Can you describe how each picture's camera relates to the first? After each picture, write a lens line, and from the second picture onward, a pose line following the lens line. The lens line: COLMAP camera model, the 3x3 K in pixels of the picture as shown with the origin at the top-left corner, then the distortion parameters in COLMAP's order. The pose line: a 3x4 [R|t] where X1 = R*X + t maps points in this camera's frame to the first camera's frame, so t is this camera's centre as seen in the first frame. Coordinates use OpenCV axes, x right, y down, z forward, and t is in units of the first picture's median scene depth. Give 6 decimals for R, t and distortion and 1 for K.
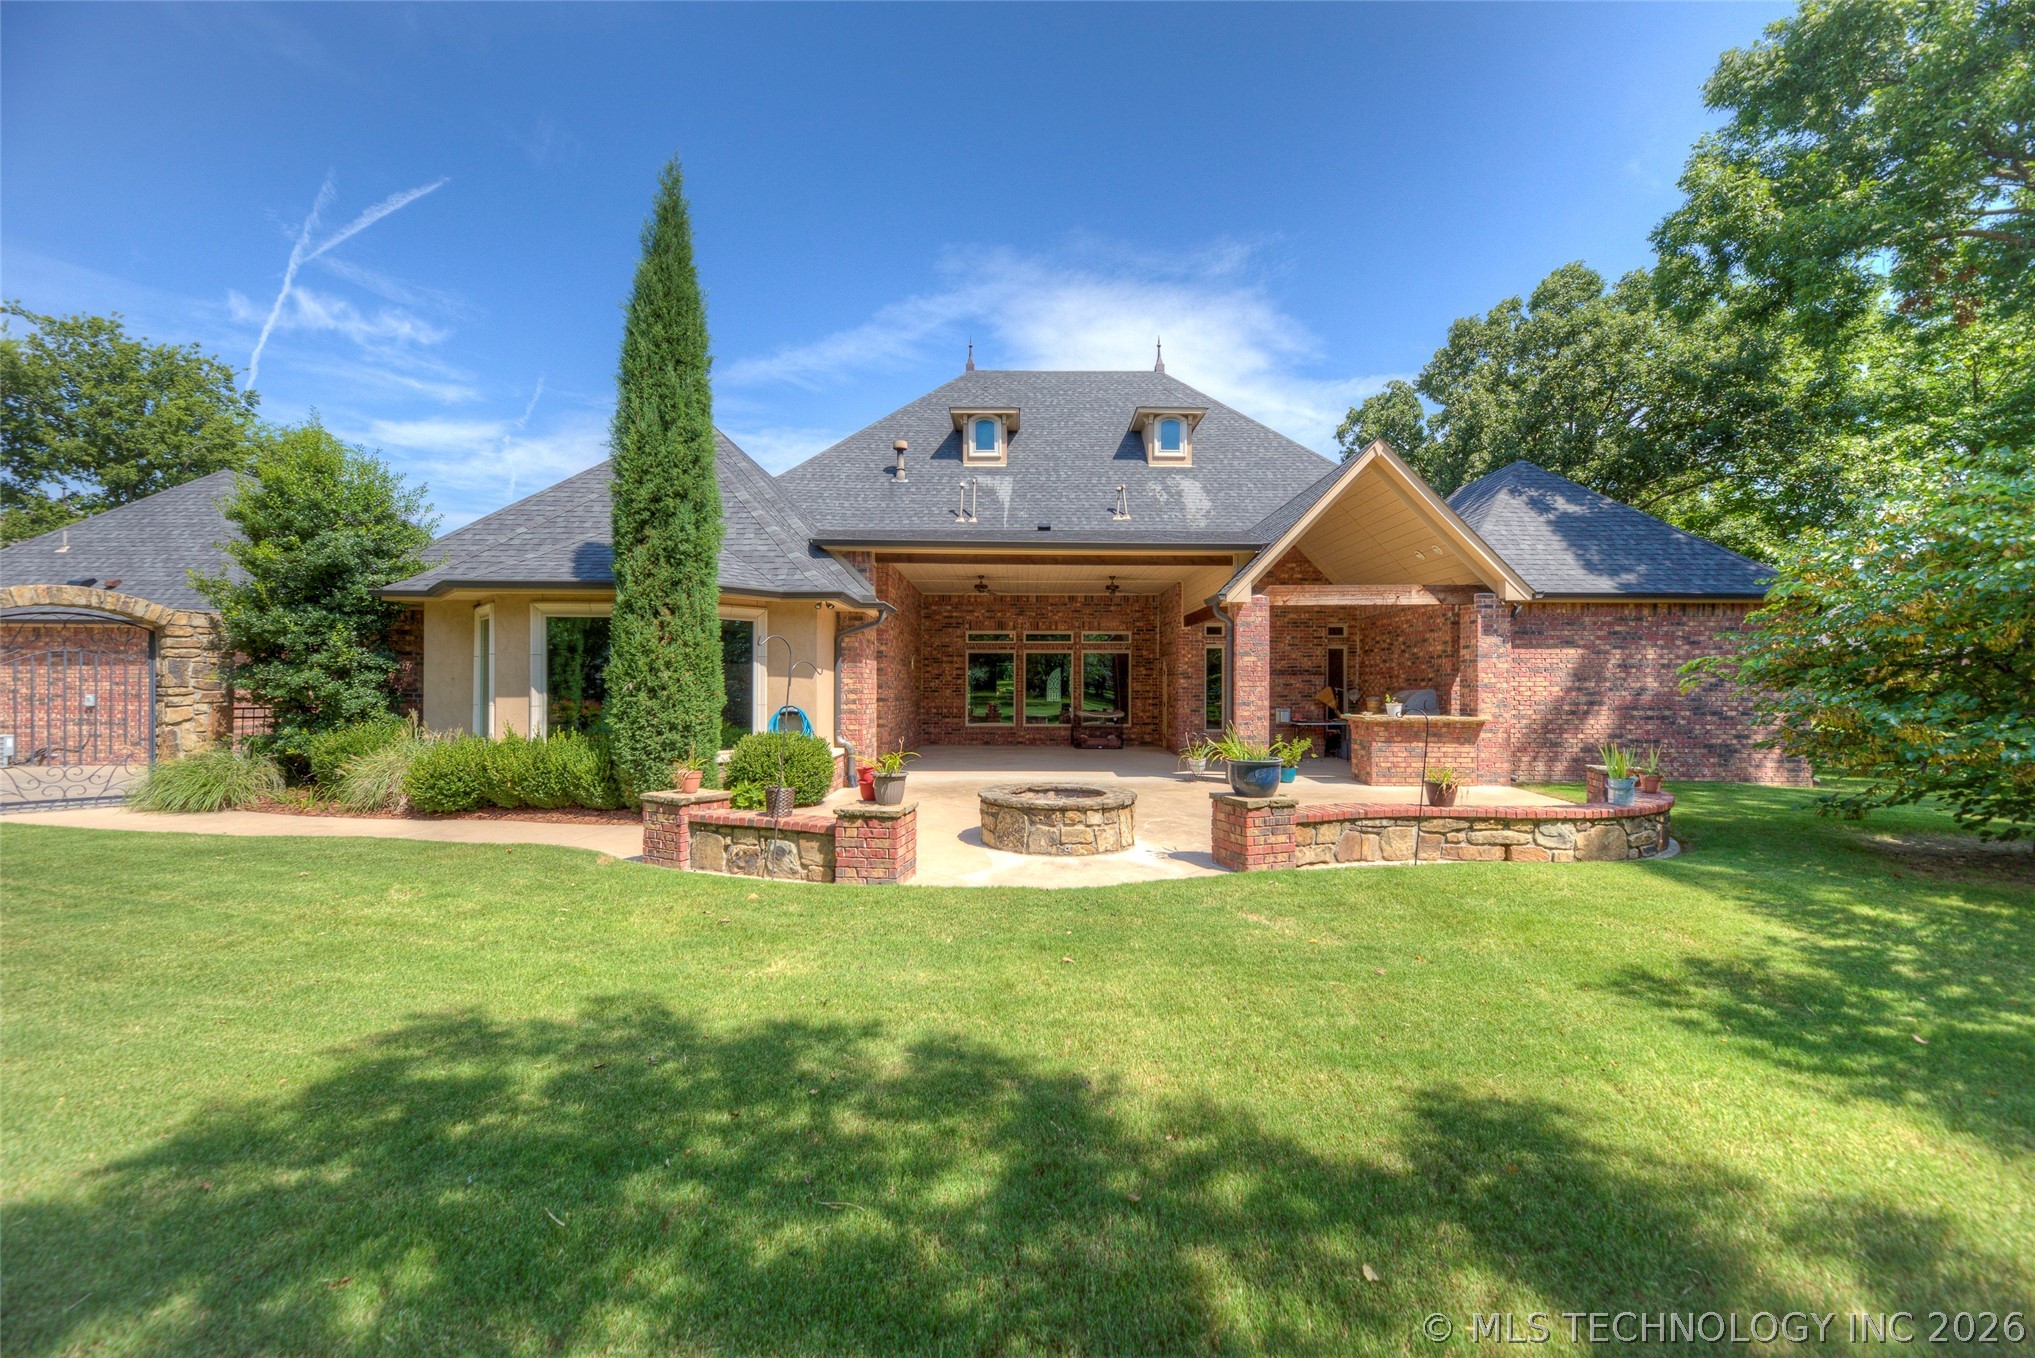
lens RADIAL K [[817.3, 0, 1016.0], [0, 817.3, 691.2], [0, 0, 1]] dist [-0.000270, -0.000263]
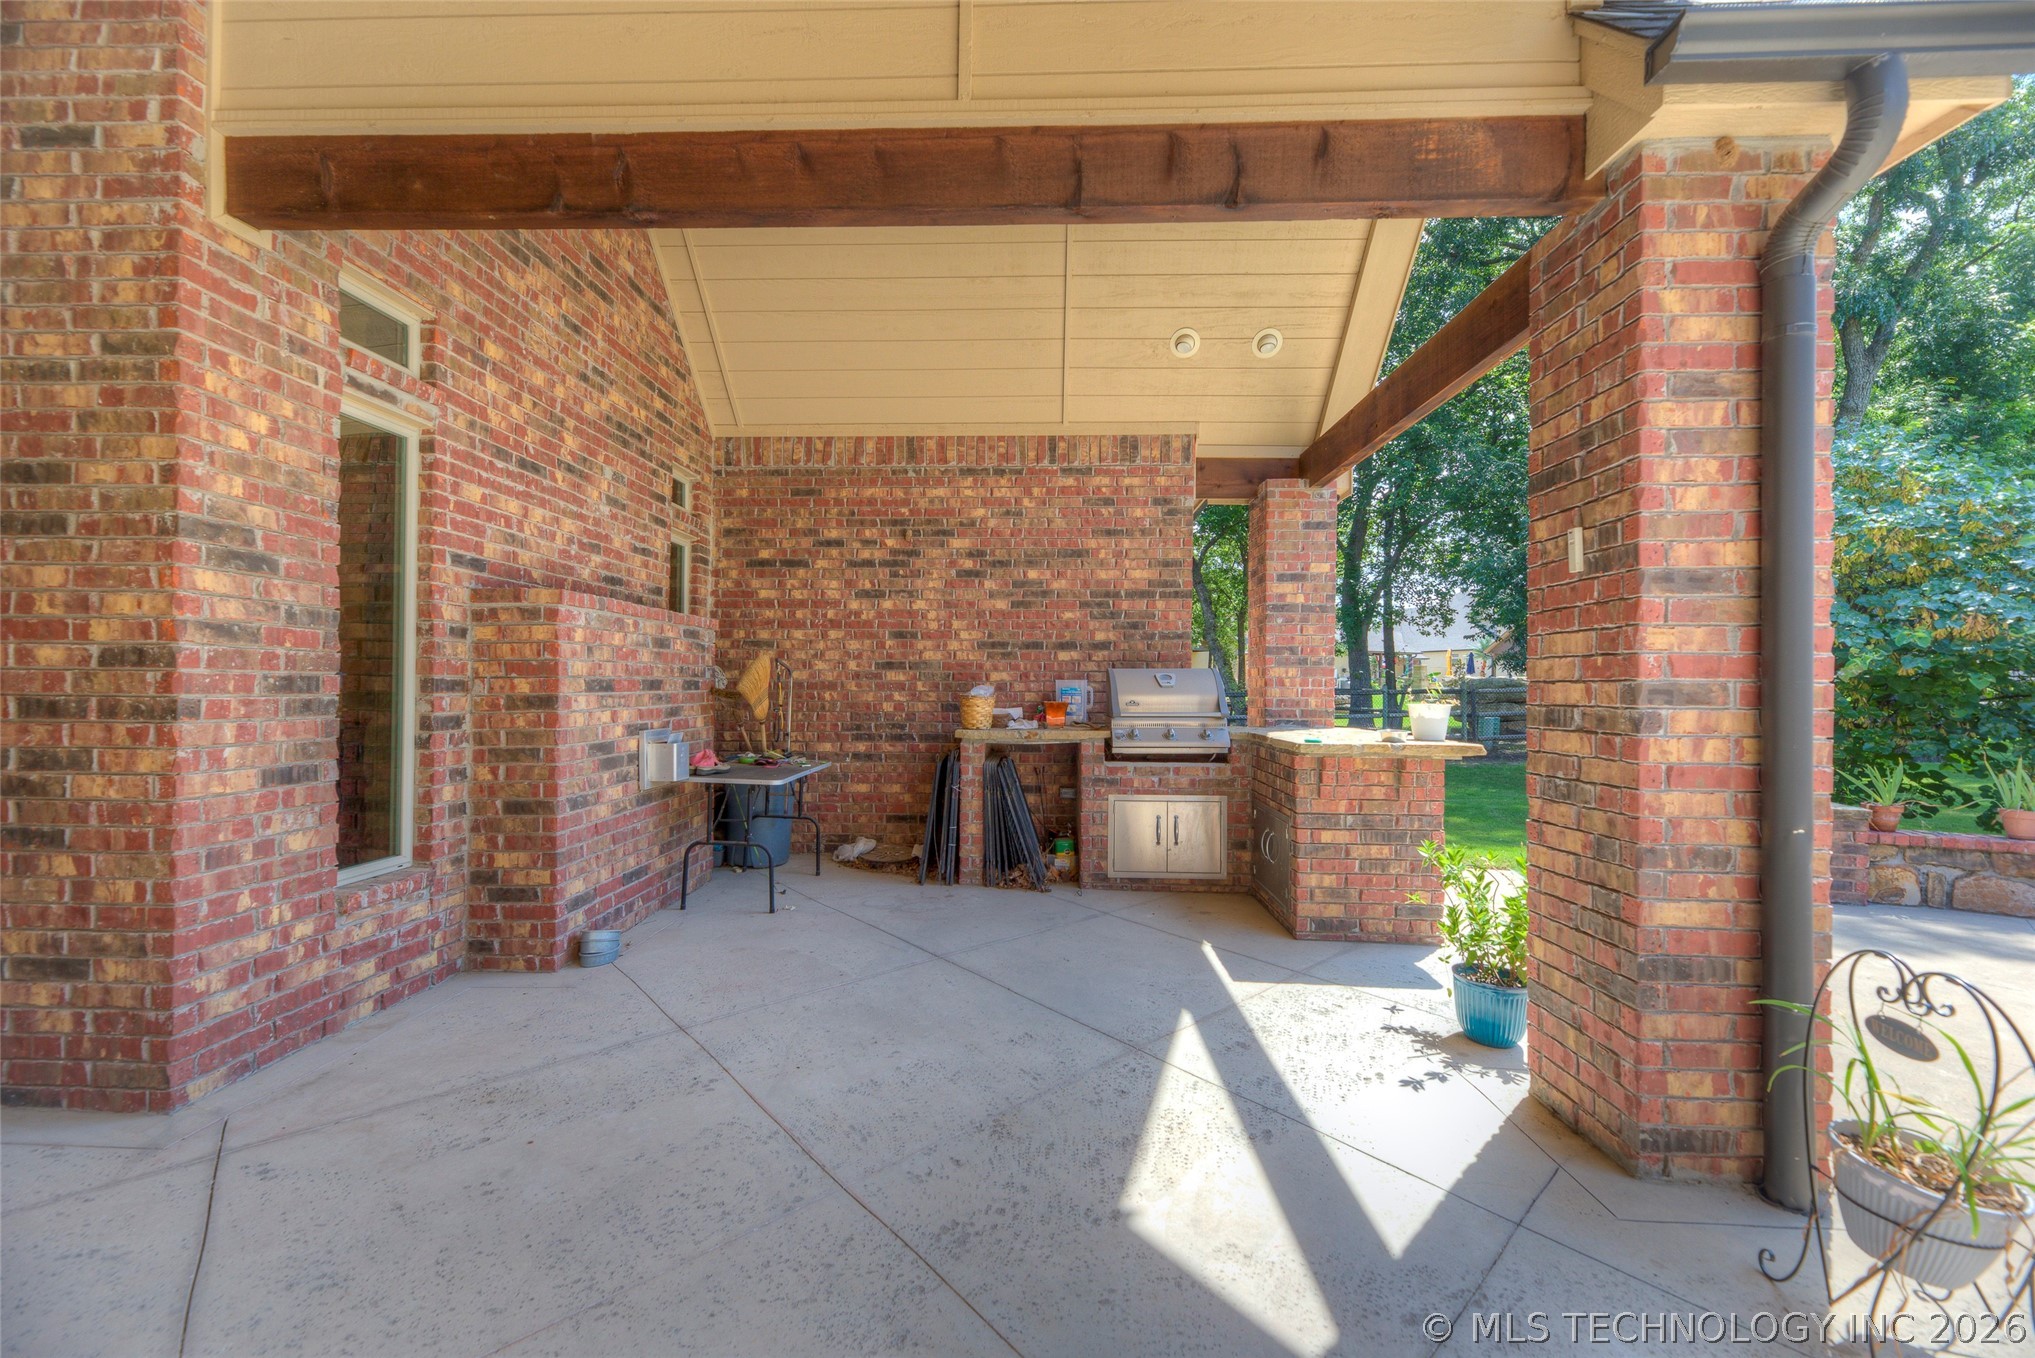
lens RADIAL K [[808.8, 0, 1014.7], [0, 808.8, 684.7], [0, 0, 1]] dist [0.009801, -0.000756]
pose [[0.041924, 0.000700, 0.999121, 0.082504], [-0.005691, 0.999984, -0.000462, 0.006906], [-0.999105, -0.005666, 0.041927, 1.100411]]
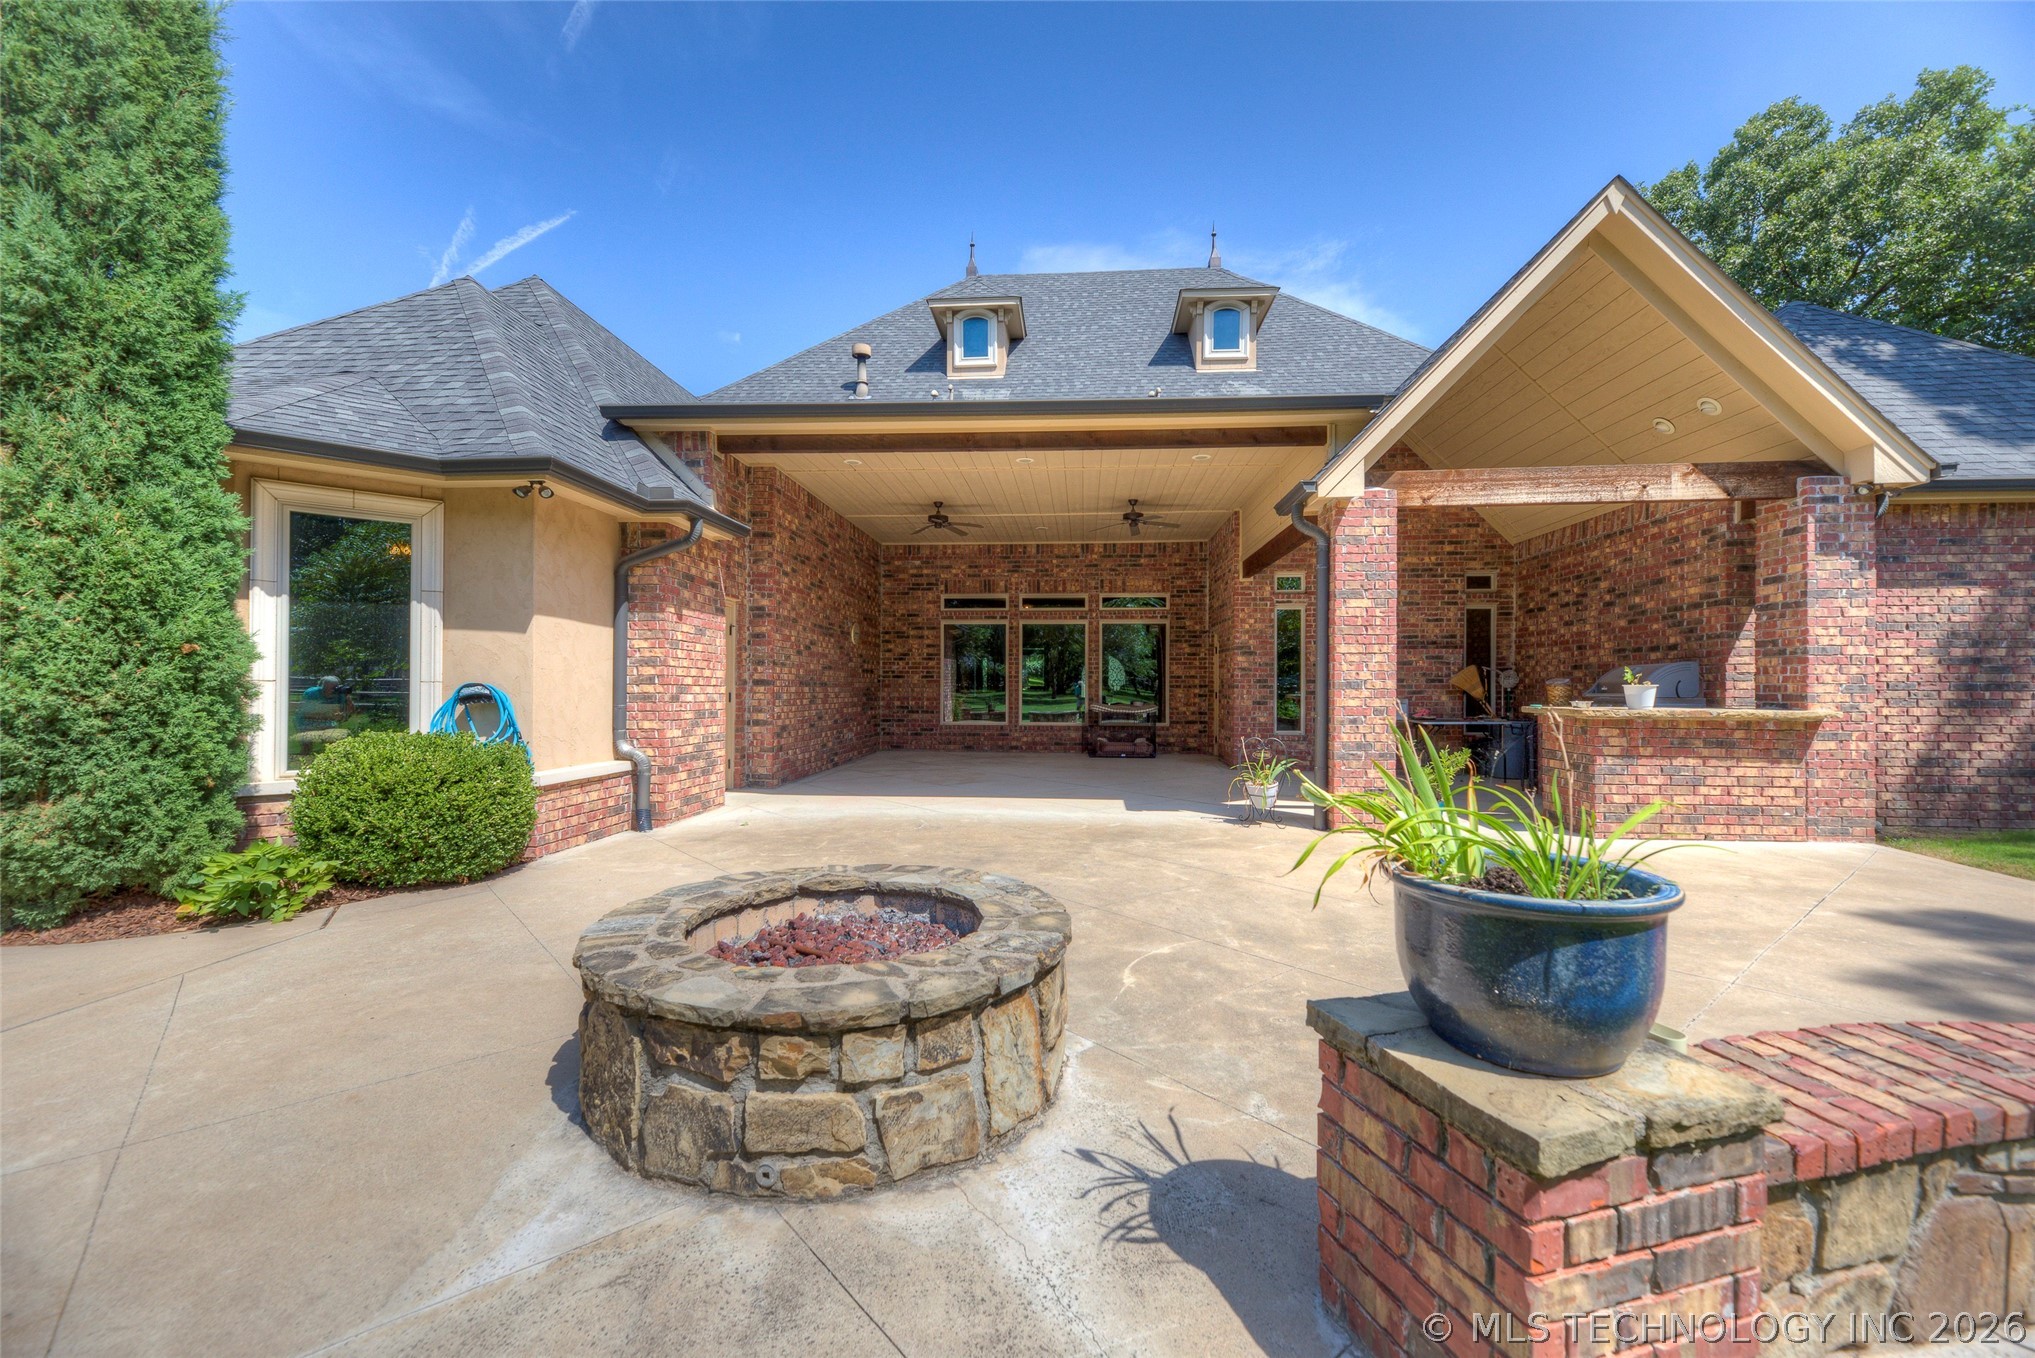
lens RADIAL K [[817.3, 0, 1016.0], [0, 817.3, 691.2], [0, 0, 1]] dist [-0.000270, -0.000263]
pose [[0.997079, 0.001307, -0.076369, 0.091155], [-0.001250, 0.999999, 0.000796, 0.018080], [0.076370, -0.000698, 0.997079, 0.407052]]
